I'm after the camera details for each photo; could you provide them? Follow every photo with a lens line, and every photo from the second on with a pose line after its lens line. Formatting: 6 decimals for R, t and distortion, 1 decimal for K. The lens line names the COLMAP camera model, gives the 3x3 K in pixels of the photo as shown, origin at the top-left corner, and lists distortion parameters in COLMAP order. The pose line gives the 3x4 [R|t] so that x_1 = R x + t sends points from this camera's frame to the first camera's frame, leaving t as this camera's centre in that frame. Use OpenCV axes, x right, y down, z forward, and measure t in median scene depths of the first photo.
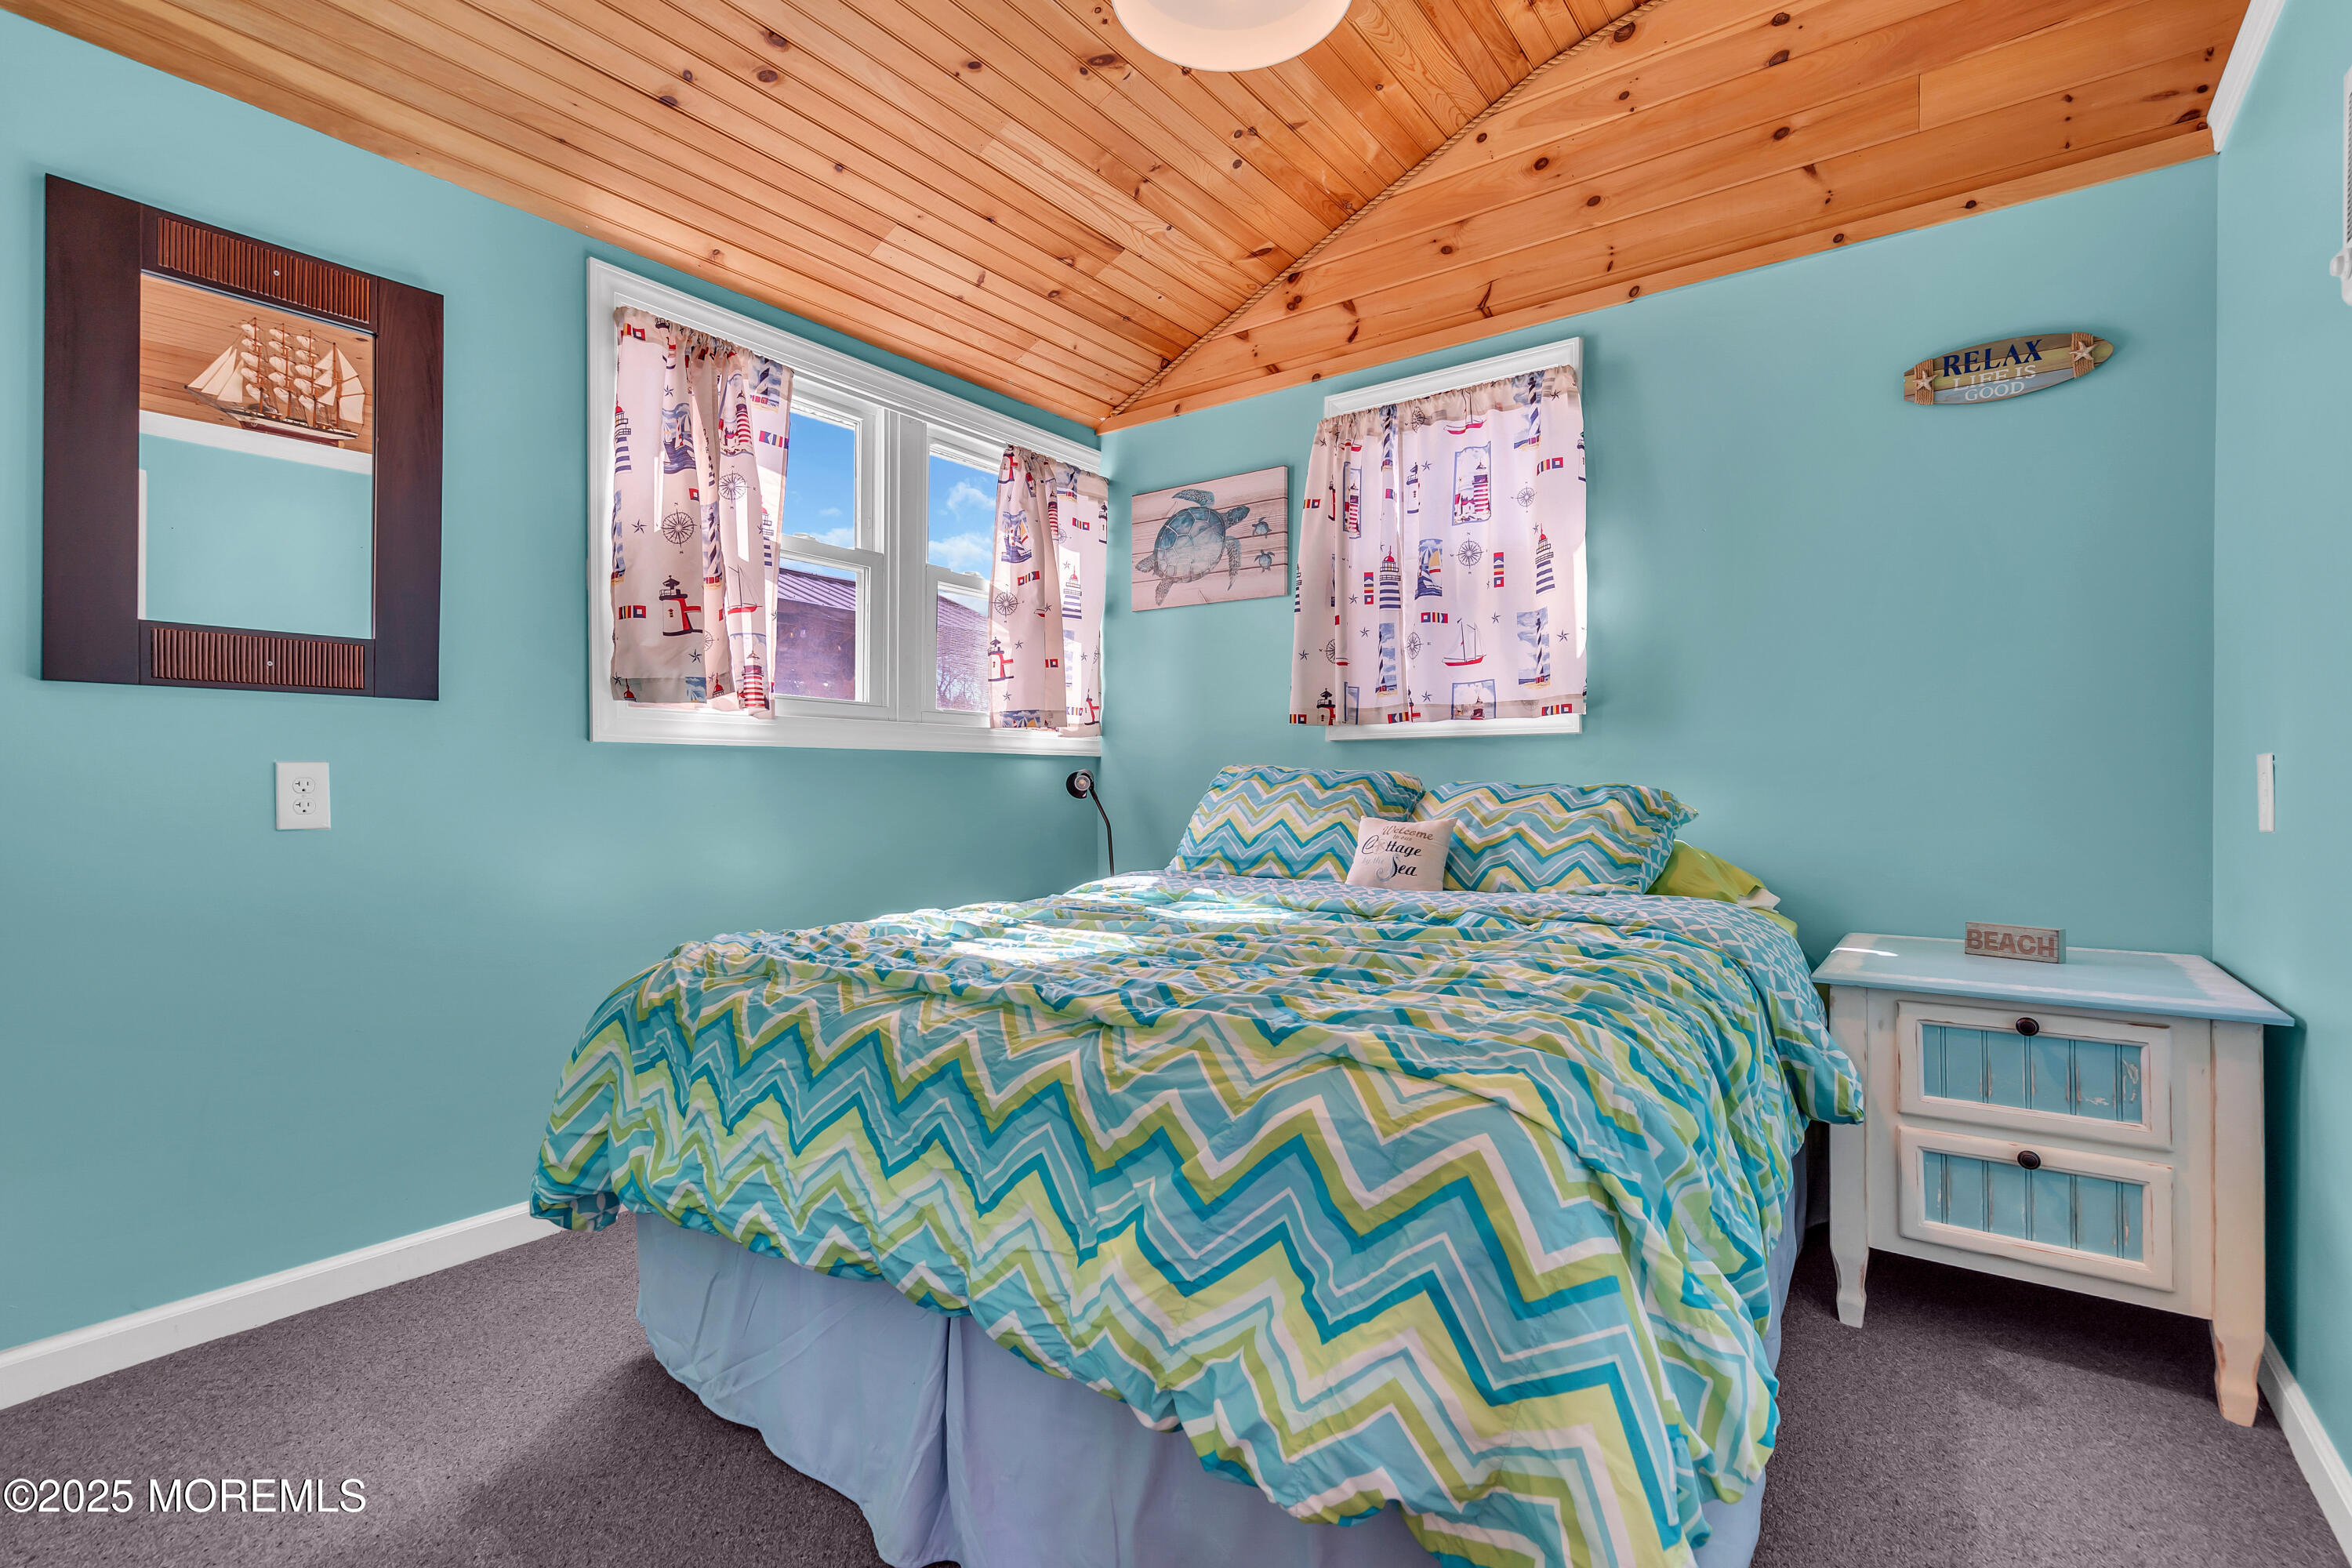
lens RADIAL K [[1067.8, 0, 1168.3], [0, 1067.8, 783.3], [0, 0, 1]] dist [-0.000570, 0.000206]
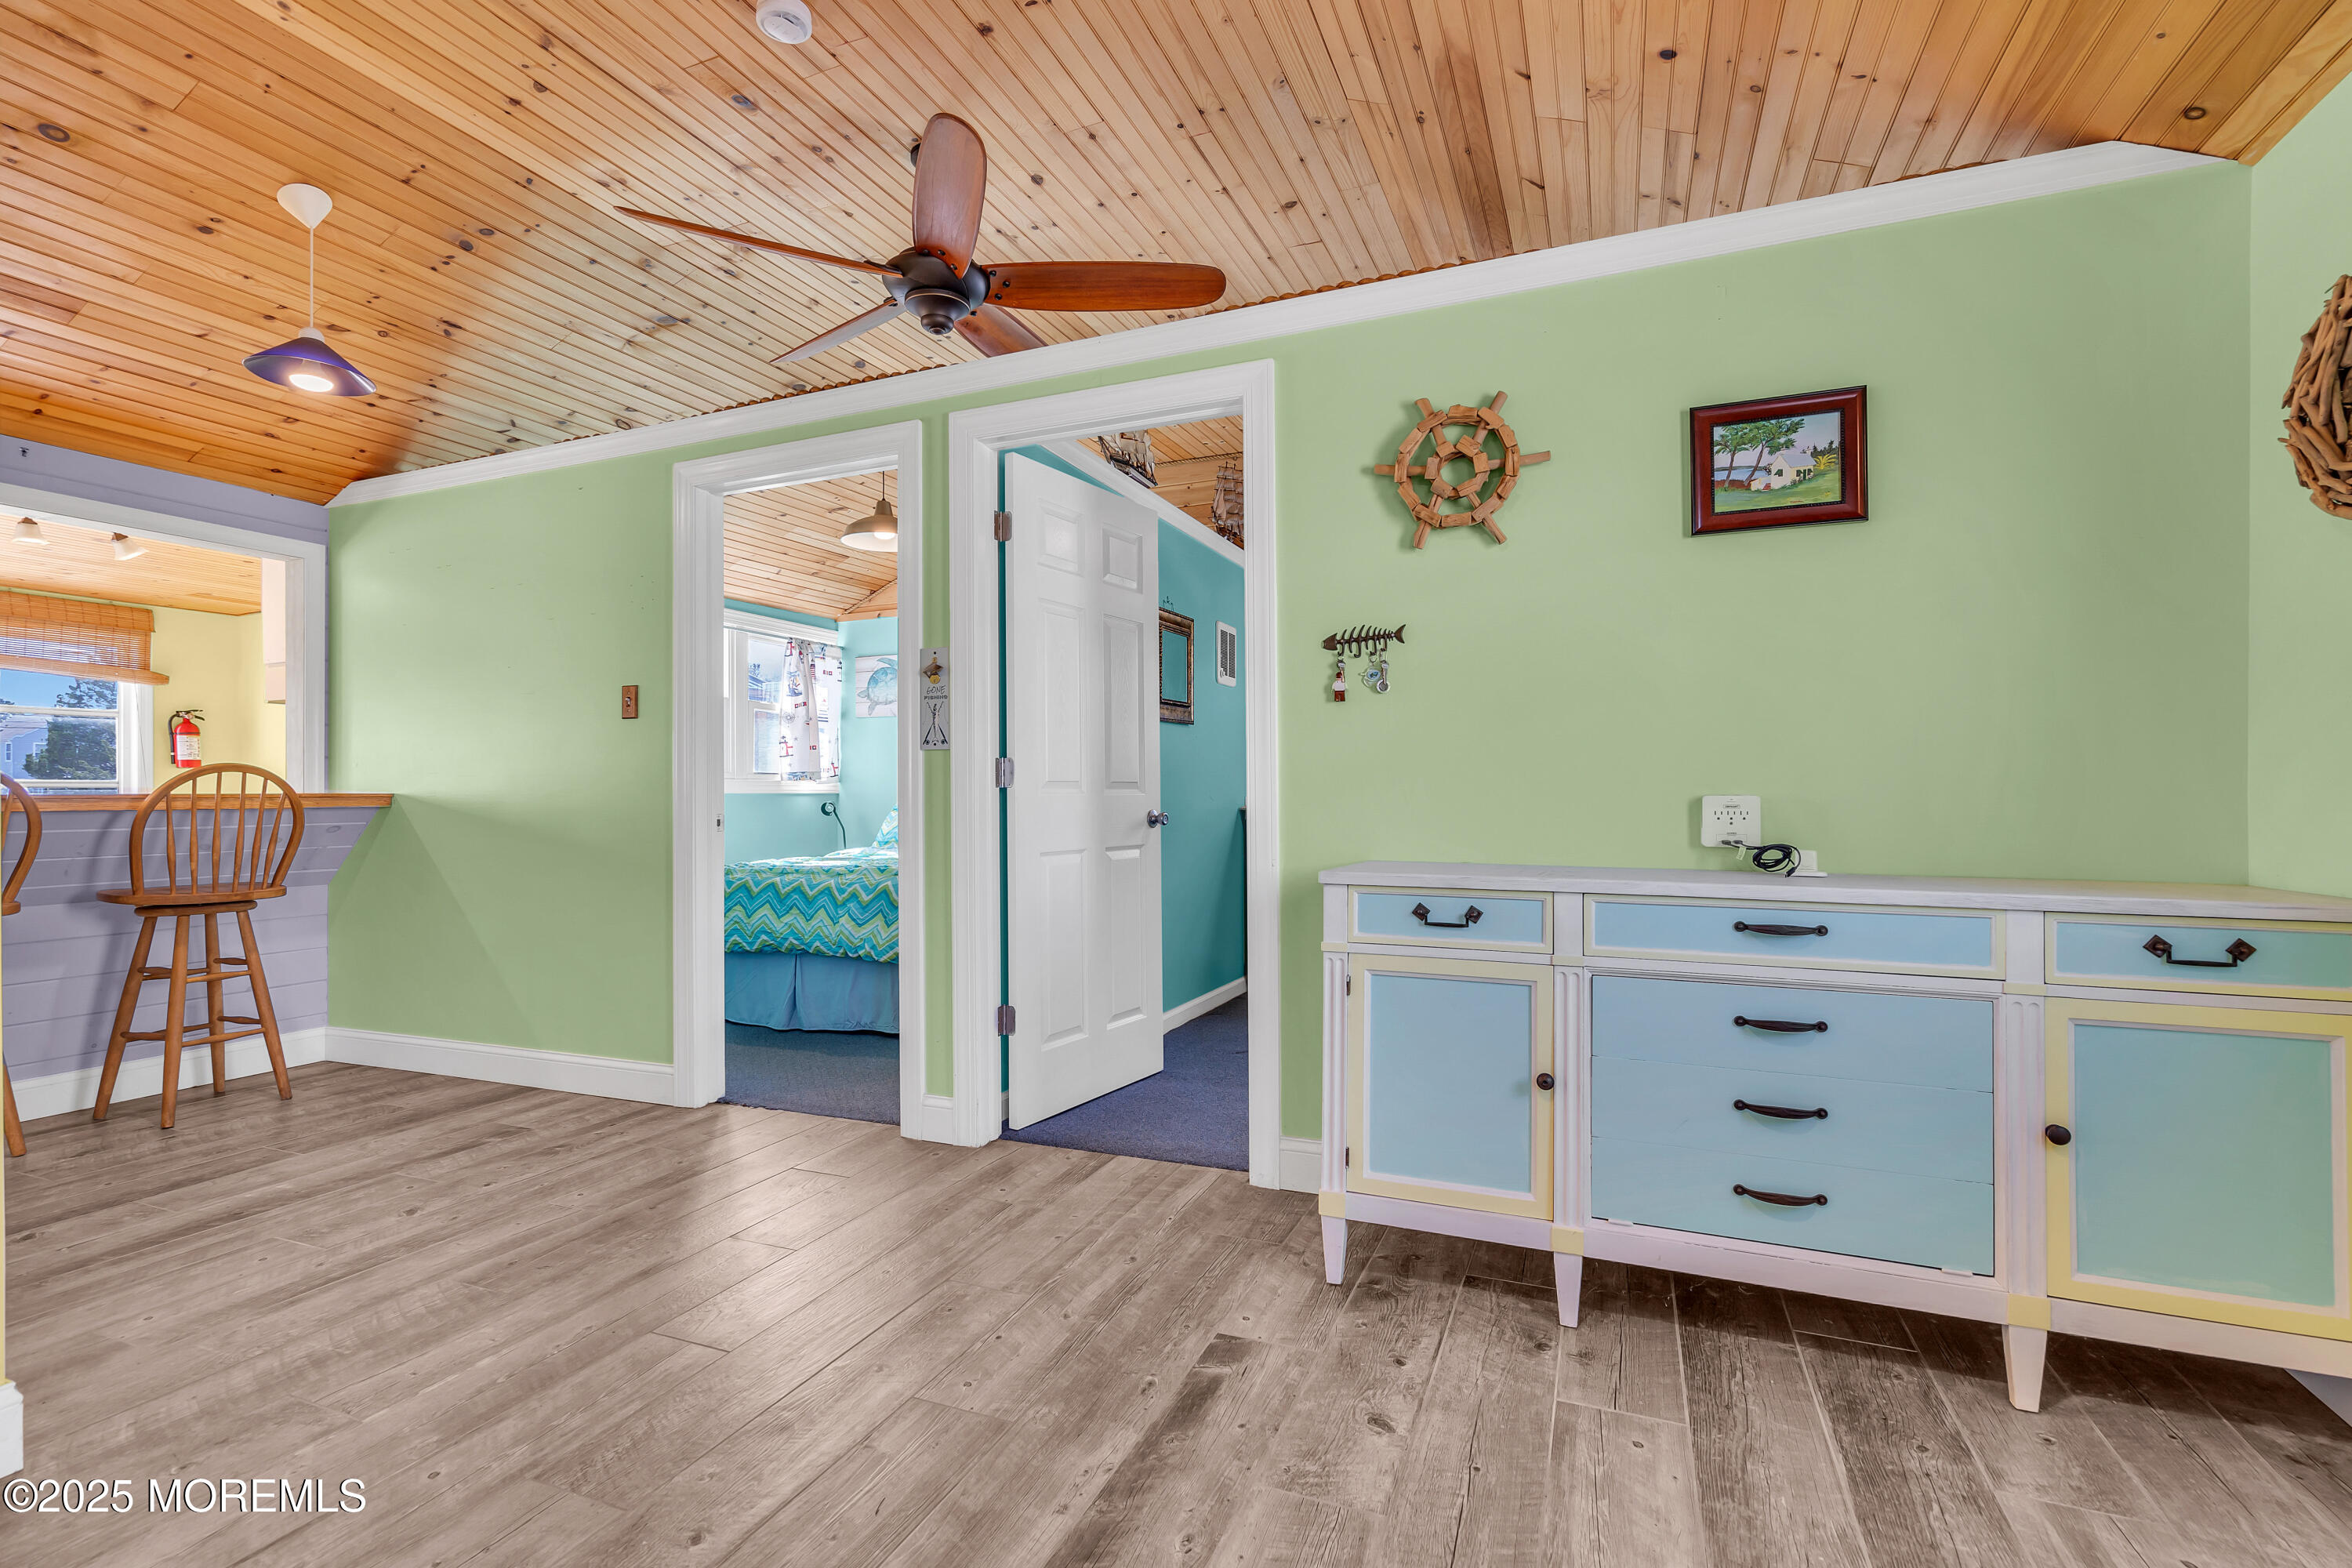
lens RADIAL K [[1084.4, 0, 1172.5], [0, 1084.4, 769.5], [0, 0, 1]] dist [0.001294, 0.000943]
pose [[0.972600, -0.007208, 0.232373, 0.072032], [0.013028, 0.999638, -0.023524, -0.015818], [-0.232119, 0.025907, 0.972342, -1.115669]]
